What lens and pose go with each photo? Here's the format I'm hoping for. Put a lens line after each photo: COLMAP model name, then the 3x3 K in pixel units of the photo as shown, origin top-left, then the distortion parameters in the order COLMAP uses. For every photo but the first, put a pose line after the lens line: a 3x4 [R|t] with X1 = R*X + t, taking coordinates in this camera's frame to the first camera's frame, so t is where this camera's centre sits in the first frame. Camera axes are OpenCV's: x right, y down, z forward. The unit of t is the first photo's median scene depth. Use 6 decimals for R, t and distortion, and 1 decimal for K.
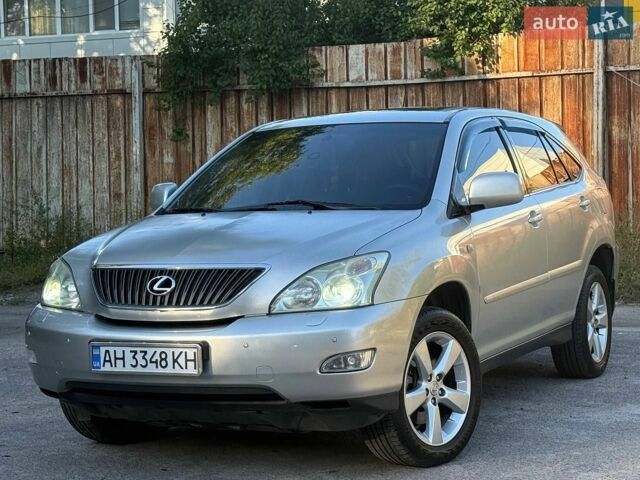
lens RADIAL K [[1286.0, 0, 320.0], [0, 1286.0, 240.0], [0, 0, 1]] dist [0.075868, 0.068976]
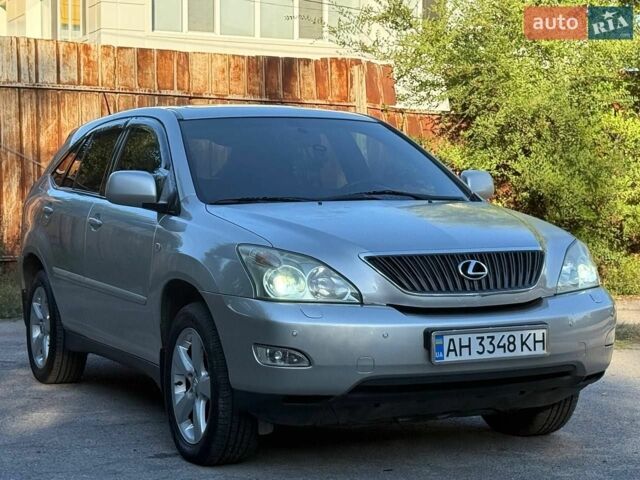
lens RADIAL K [[1257.3, 0, 334.8], [0, 1257.3, 240.8], [0, 0, 1]] dist [0.122822, 0.064636]
pose [[0.640360, 0.000679, 0.768075, -0.794803], [0.017324, 0.999732, -0.015327, 0.022590], [-0.767880, 0.023121, 0.640177, 0.406395]]
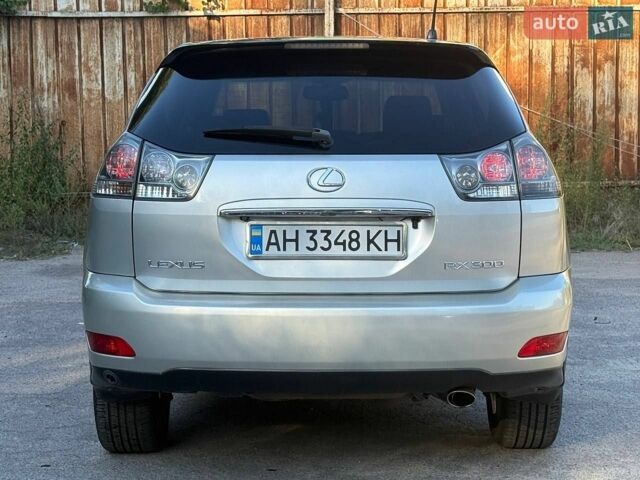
lens RADIAL K [[1286.0, 0, 320.0], [0, 1286.0, 240.0], [0, 0, 1]] dist [0.075868, 0.068976]
pose [[0.940567, -0.007775, 0.339519, -0.349512], [0.000937, 0.999794, 0.020297, 0.063844], [-0.339606, -0.018773, 0.940380, 0.205319]]
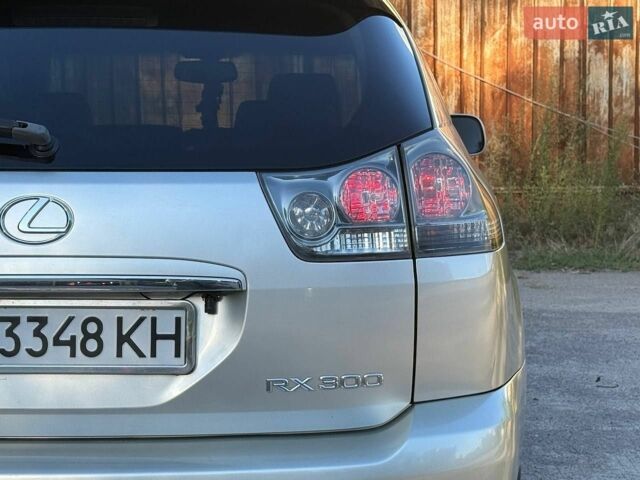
lens RADIAL K [[1329.5, 0, 320.0], [0, 1329.5, 240.0], [0, 0, 1]] dist [0.087390, 0.165395]
pose [[0.944364, -0.005300, 0.328859, -0.162972], [-0.001765, 0.999774, 0.021180, 0.043428], [-0.328896, -0.020582, 0.944142, 0.472363]]
